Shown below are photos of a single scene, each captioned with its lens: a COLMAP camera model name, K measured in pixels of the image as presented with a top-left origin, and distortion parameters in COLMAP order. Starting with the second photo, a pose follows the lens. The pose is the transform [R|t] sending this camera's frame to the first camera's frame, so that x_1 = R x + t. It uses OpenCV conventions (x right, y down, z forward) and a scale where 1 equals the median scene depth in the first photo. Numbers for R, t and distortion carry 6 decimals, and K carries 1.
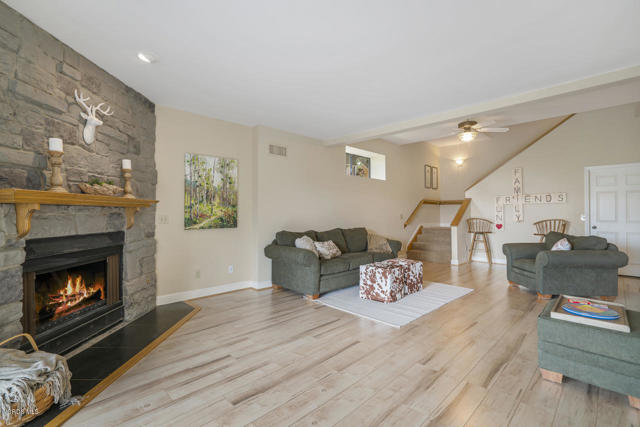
lens RADIAL K [[294.0, 0, 320.0], [0, 294.0, 212.7], [0, 0, 1]] dist [-0.012015, 0.004336]
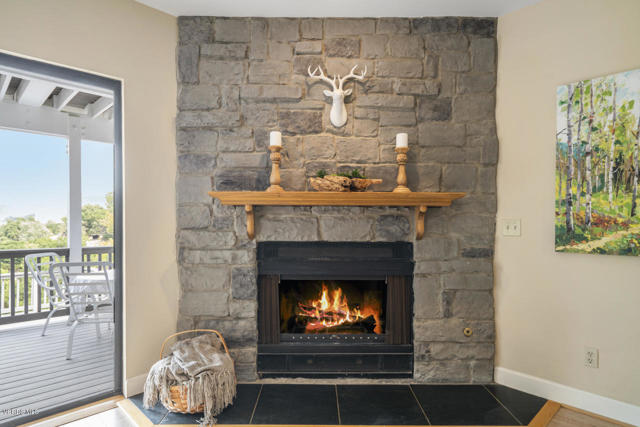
lens RADIAL K [[362.7, 0, 318.5], [0, 362.7, 220.2], [0, 0, 1]] dist [0.003670, 0.000873]
pose [[-0.003116, 0.015225, -0.999879, 0.161025], [-0.002017, 0.999882, 0.015231, 0.000591], [0.999993, 0.002064, -0.003085, 0.836612]]
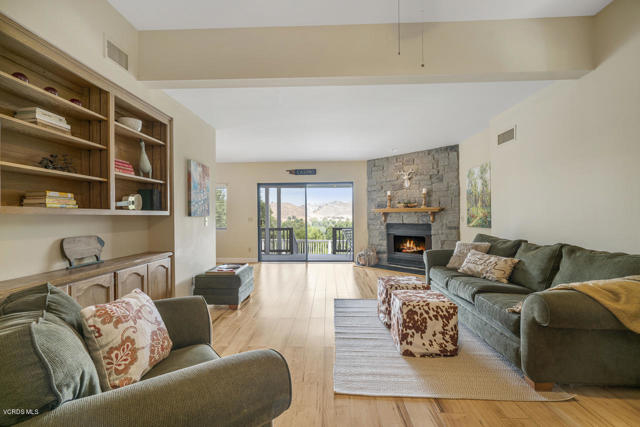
lens RADIAL K [[294.0, 0, 319.2], [0, 294.0, 214.5], [0, 0, 1]] dist [-0.012015, 0.004336]
pose [[-0.732362, 0.001982, -0.680913, 1.295047], [0.009027, 0.999936, -0.006799, 0.006808], [0.680856, -0.011126, -0.732333, 2.043061]]
